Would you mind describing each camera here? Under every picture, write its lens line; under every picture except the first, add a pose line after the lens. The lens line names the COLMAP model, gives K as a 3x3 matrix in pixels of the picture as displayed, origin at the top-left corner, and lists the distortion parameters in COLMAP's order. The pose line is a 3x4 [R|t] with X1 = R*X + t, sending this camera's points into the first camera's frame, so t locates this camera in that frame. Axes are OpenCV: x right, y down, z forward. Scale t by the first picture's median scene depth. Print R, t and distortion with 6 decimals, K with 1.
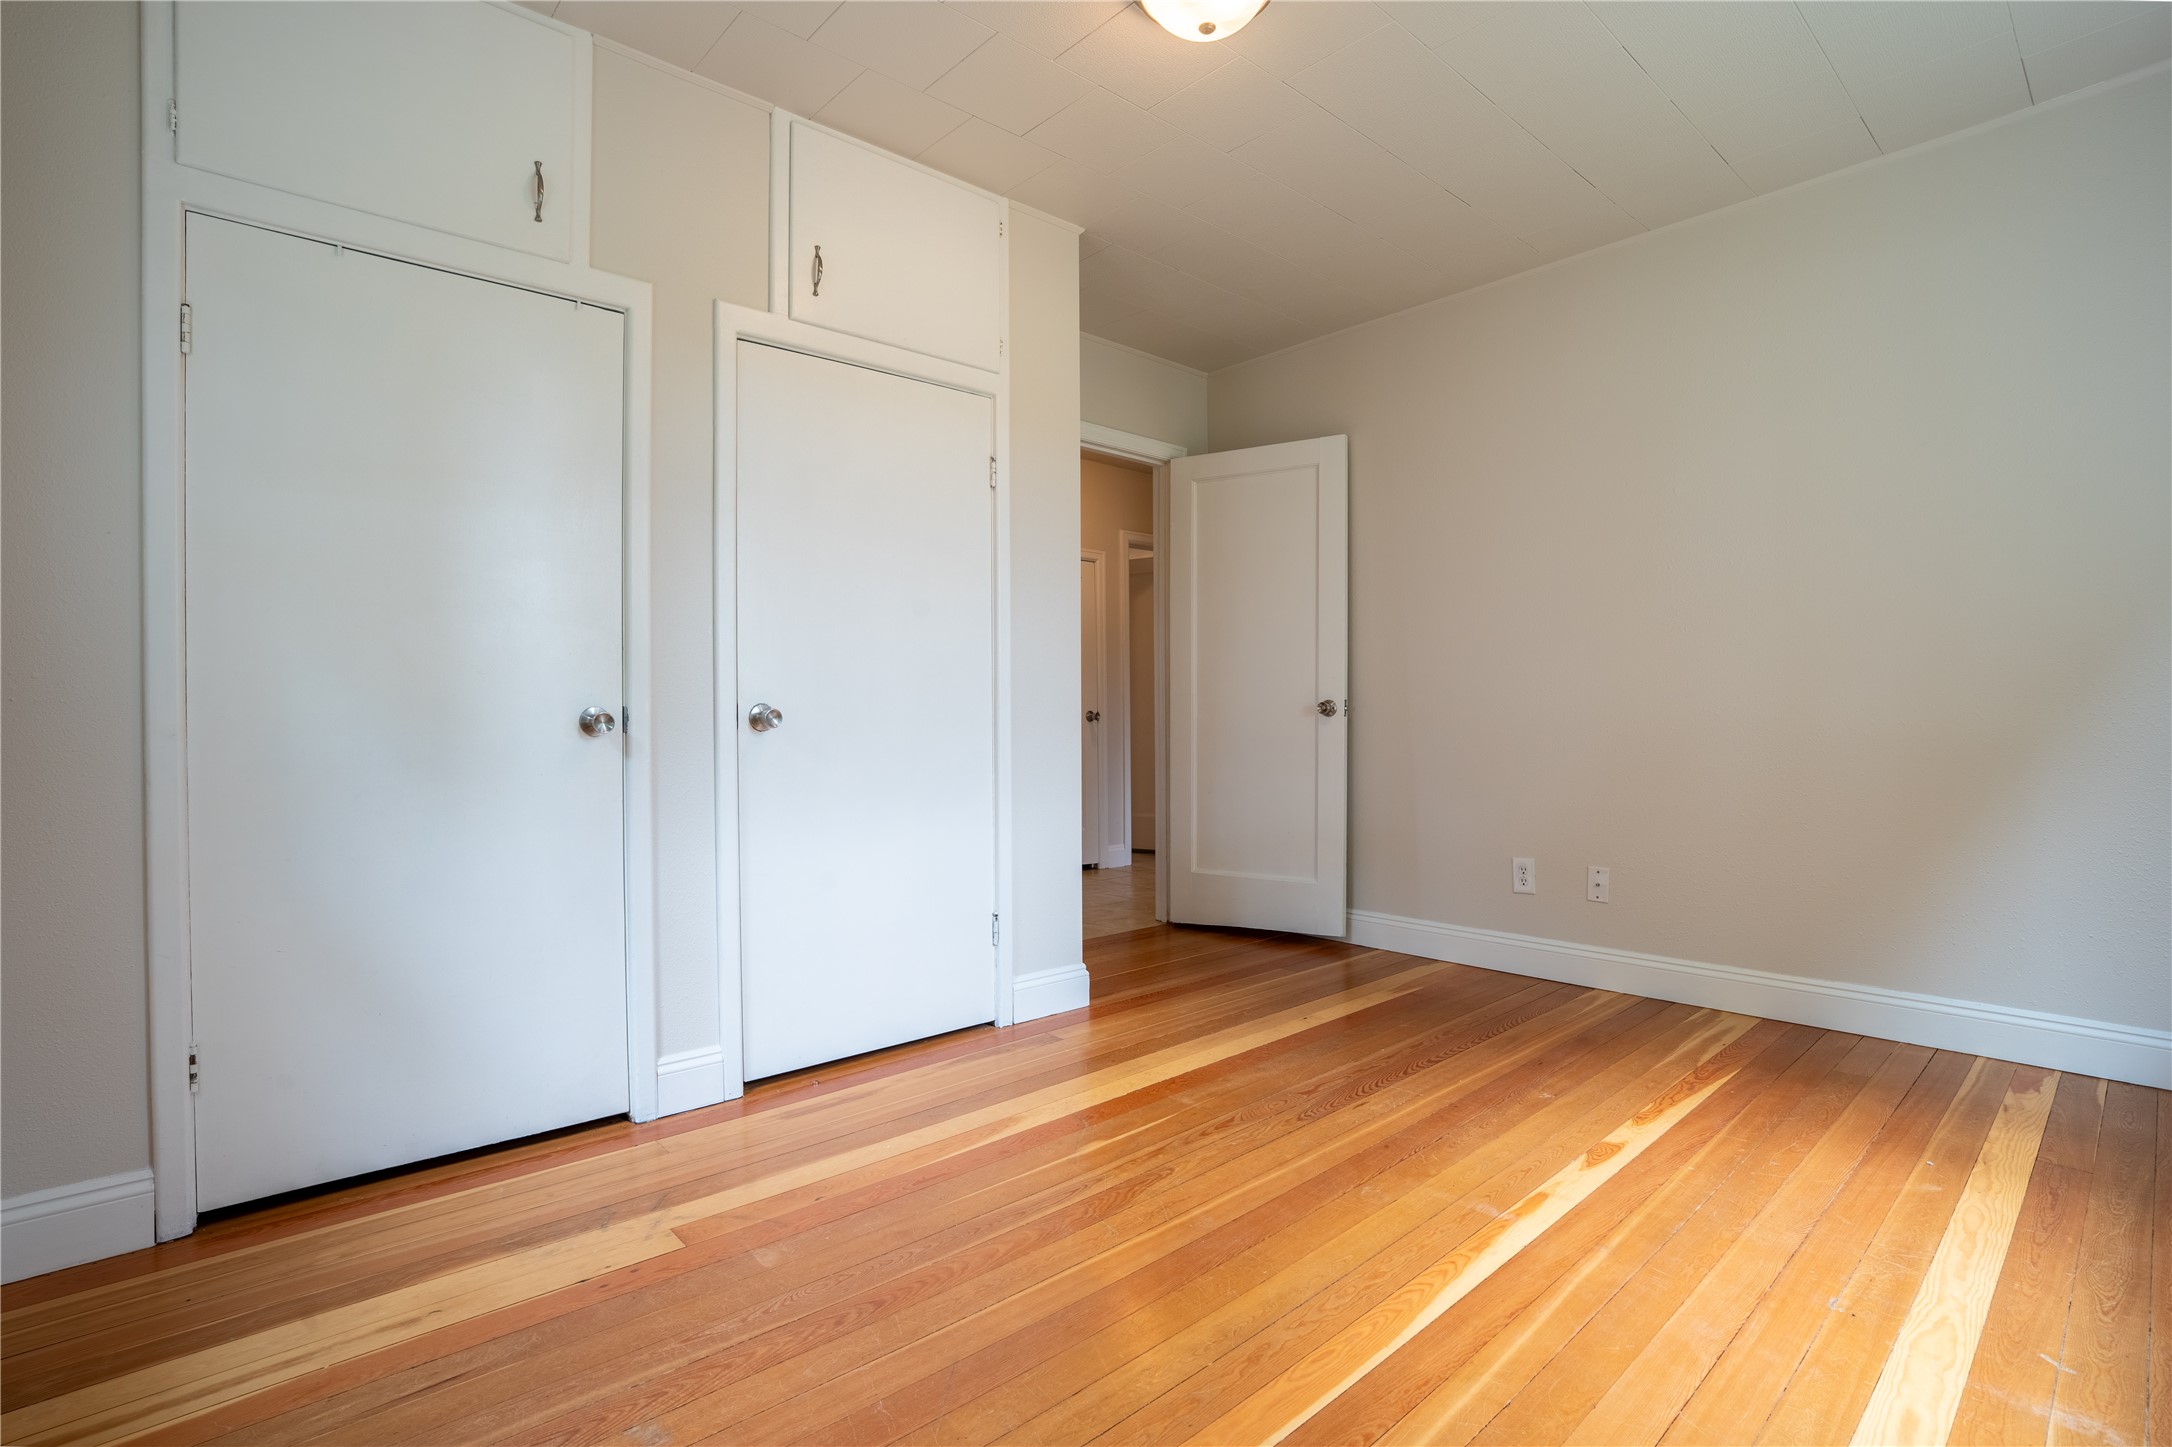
lens RADIAL K [[1016.1, 0, 1086.0], [0, 1016.1, 723.5], [0, 0, 1]] dist [-0.068467, 0.027522]
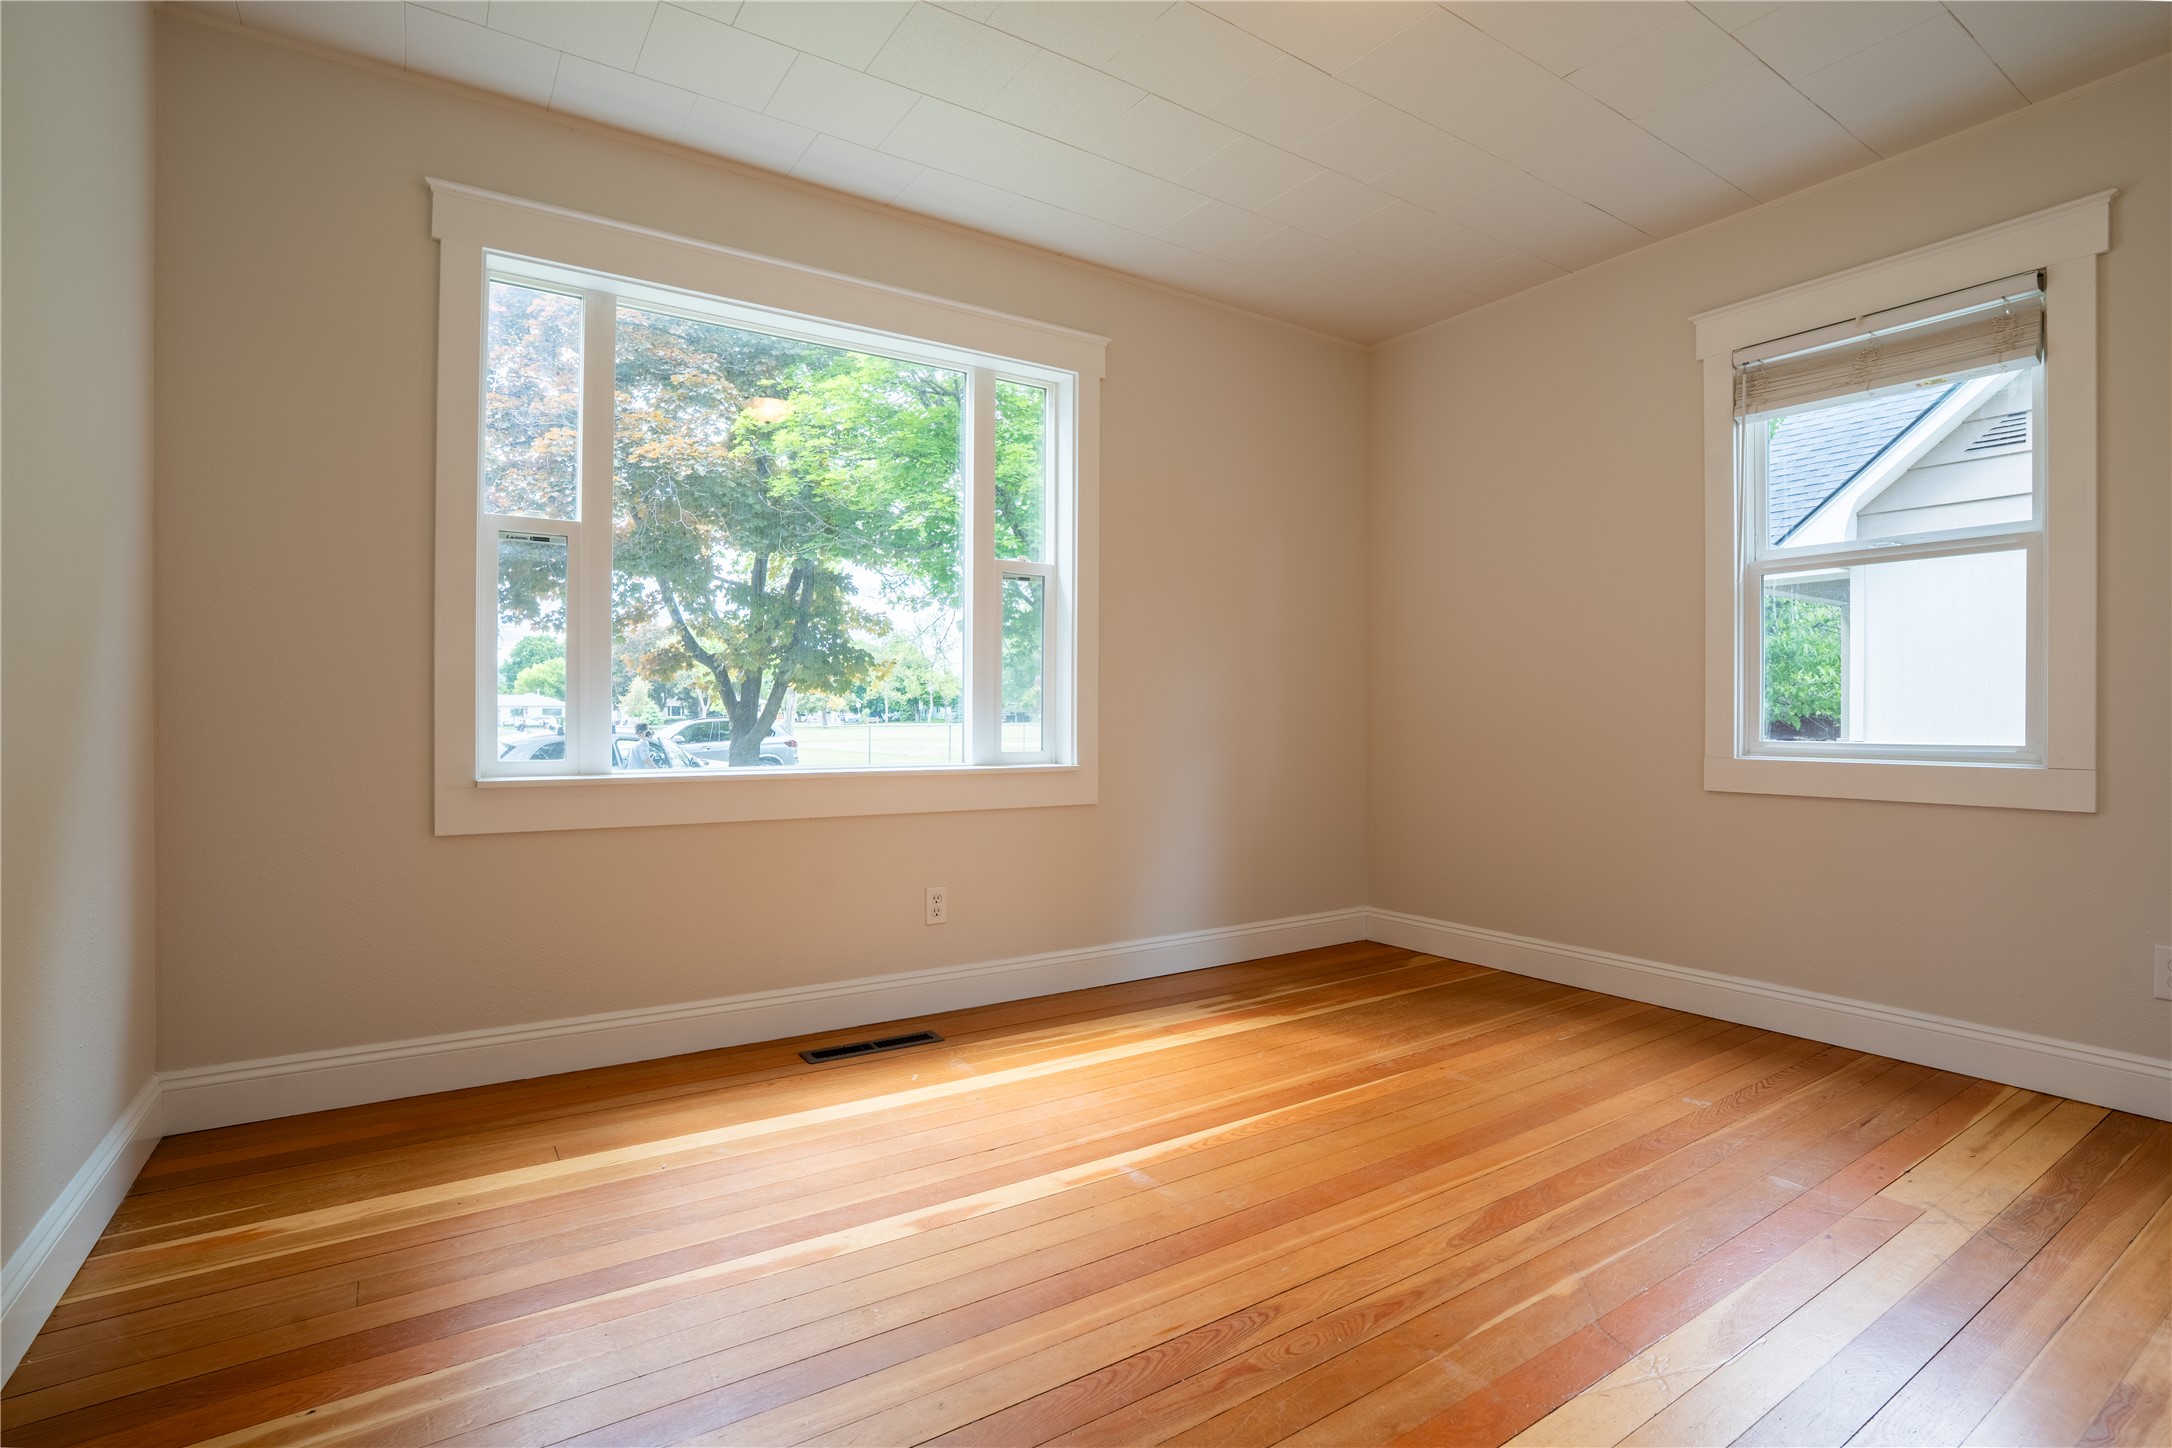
lens RADIAL K [[1016.1, 0, 1086.0], [0, 1016.1, 724.0], [0, 0, 1]] dist [-0.068467, 0.027522]
pose [[-0.989450, 0.002751, 0.144847, 0.299069], [0.005273, 0.999841, 0.017027, -0.025276], [-0.144777, 0.017611, -0.989308, 2.076355]]
